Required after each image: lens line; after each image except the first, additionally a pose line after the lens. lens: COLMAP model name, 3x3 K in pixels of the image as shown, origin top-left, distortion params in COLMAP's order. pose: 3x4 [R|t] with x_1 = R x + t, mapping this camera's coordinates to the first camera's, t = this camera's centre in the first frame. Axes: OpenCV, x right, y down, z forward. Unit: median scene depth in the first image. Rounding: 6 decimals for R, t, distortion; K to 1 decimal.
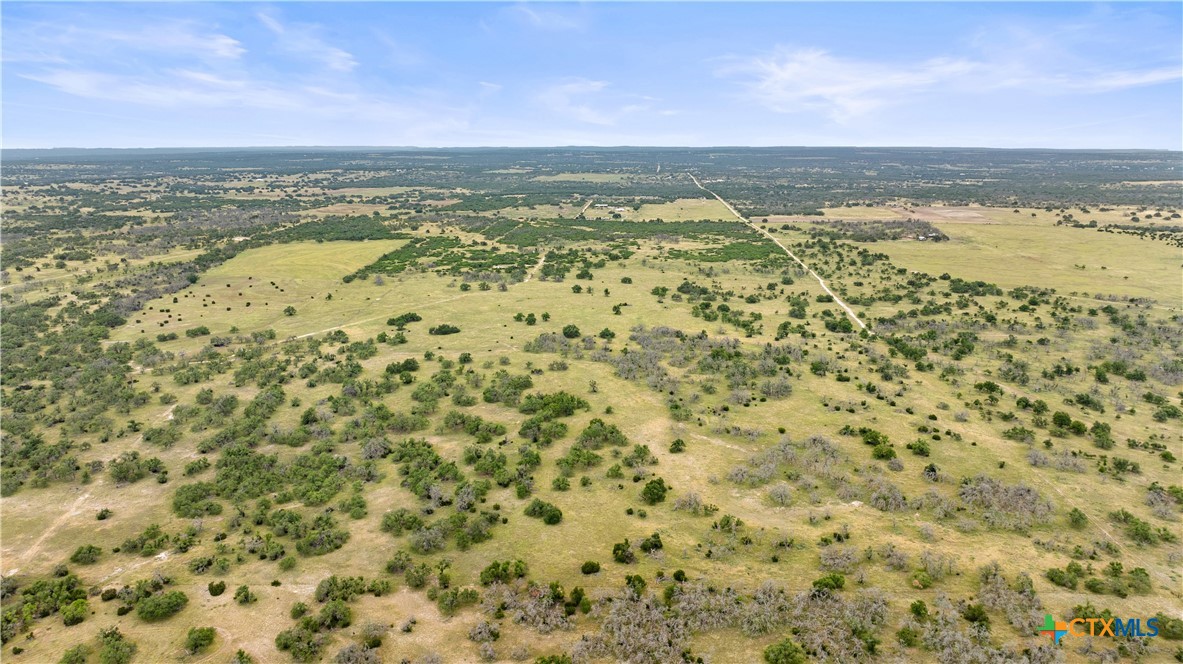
lens RADIAL K [[774.6, 0, 581.5], [0, 774.6, 323.8], [0, 0, 1]] dist [0.008198, -0.001532]
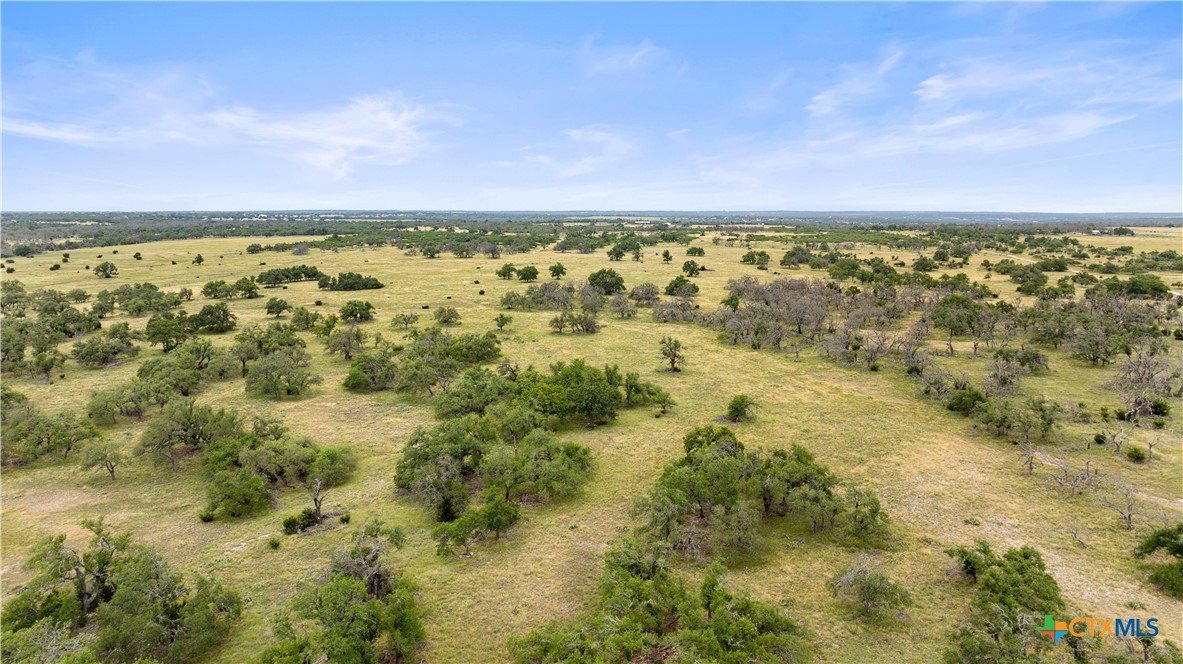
lens RADIAL K [[774.6, 0, 587.1], [0, 774.6, 333.9], [0, 0, 1]] dist [0.008198, -0.001532]
pose [[0.999340, 0.010356, -0.034818, -0.011053], [-0.012961, 0.997067, -0.075434, 0.103187], [0.033935, 0.075835, 0.996543, 0.693156]]
